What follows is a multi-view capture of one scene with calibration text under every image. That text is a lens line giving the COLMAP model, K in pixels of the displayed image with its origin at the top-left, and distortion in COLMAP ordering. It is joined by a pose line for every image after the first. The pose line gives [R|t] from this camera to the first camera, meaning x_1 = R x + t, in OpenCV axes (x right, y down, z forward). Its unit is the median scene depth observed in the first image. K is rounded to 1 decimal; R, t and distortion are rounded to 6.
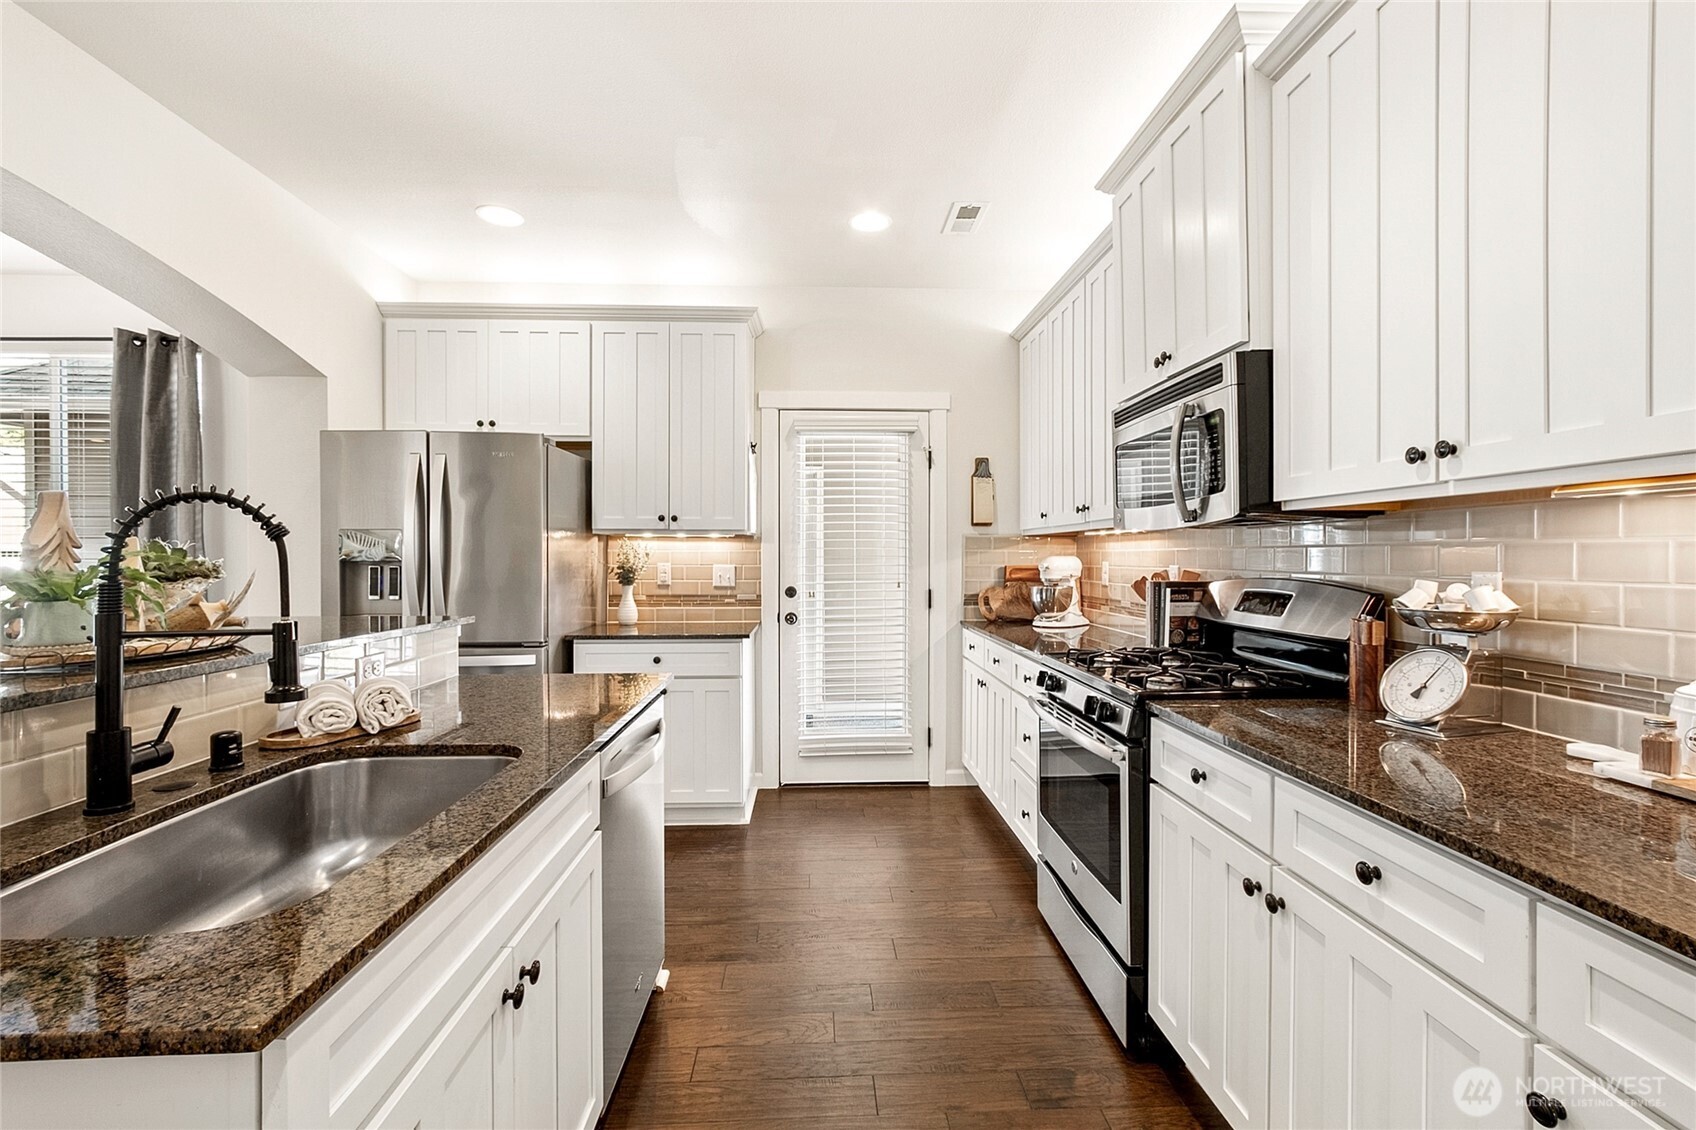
lens RADIAL K [[747.5, 0, 840.4], [0, 747.5, 563.3], [0, 0, 1]] dist [-0.013447, 0.002590]
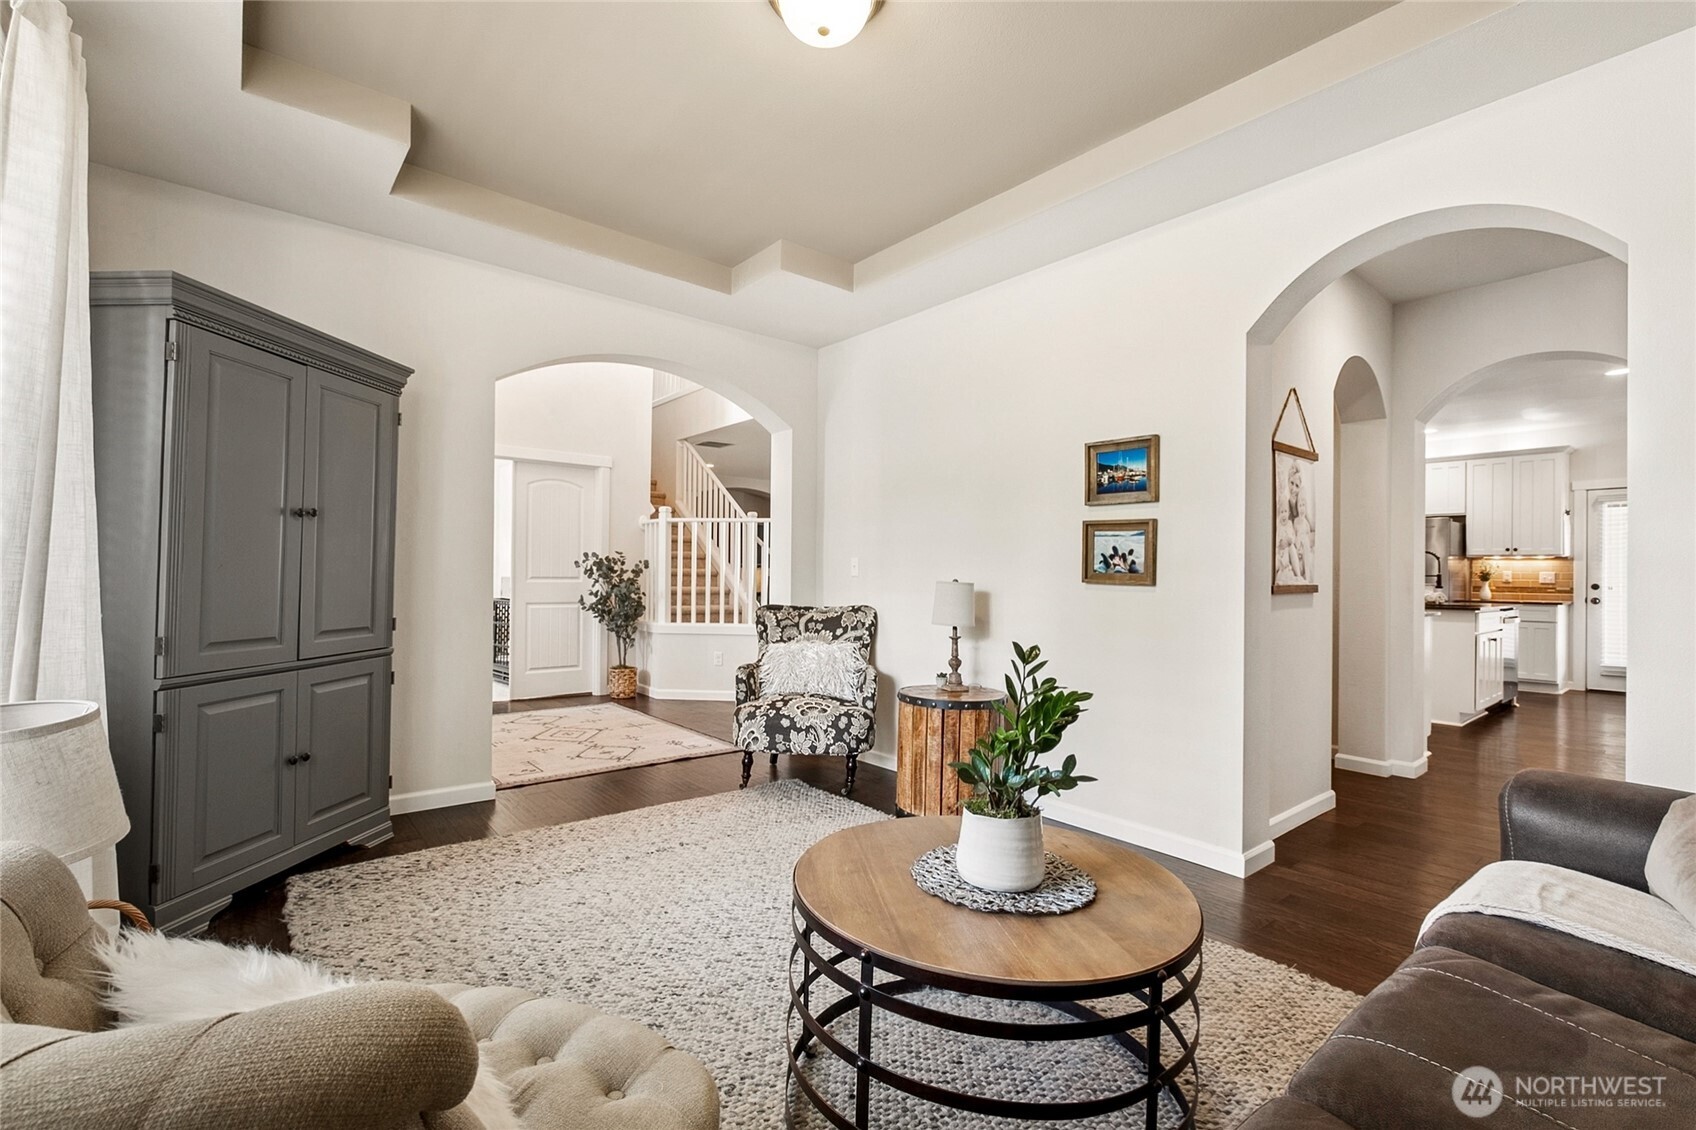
lens RADIAL K [[747.5, 0, 830.3], [0, 747.5, 572.1], [0, 0, 1]] dist [-0.013447, 0.002590]
pose [[0.592943, 0.003808, -0.805235, 0.302129], [-0.017903, 0.999804, -0.008455, 0.053683], [0.805045, 0.019430, 0.592895, -1.725651]]
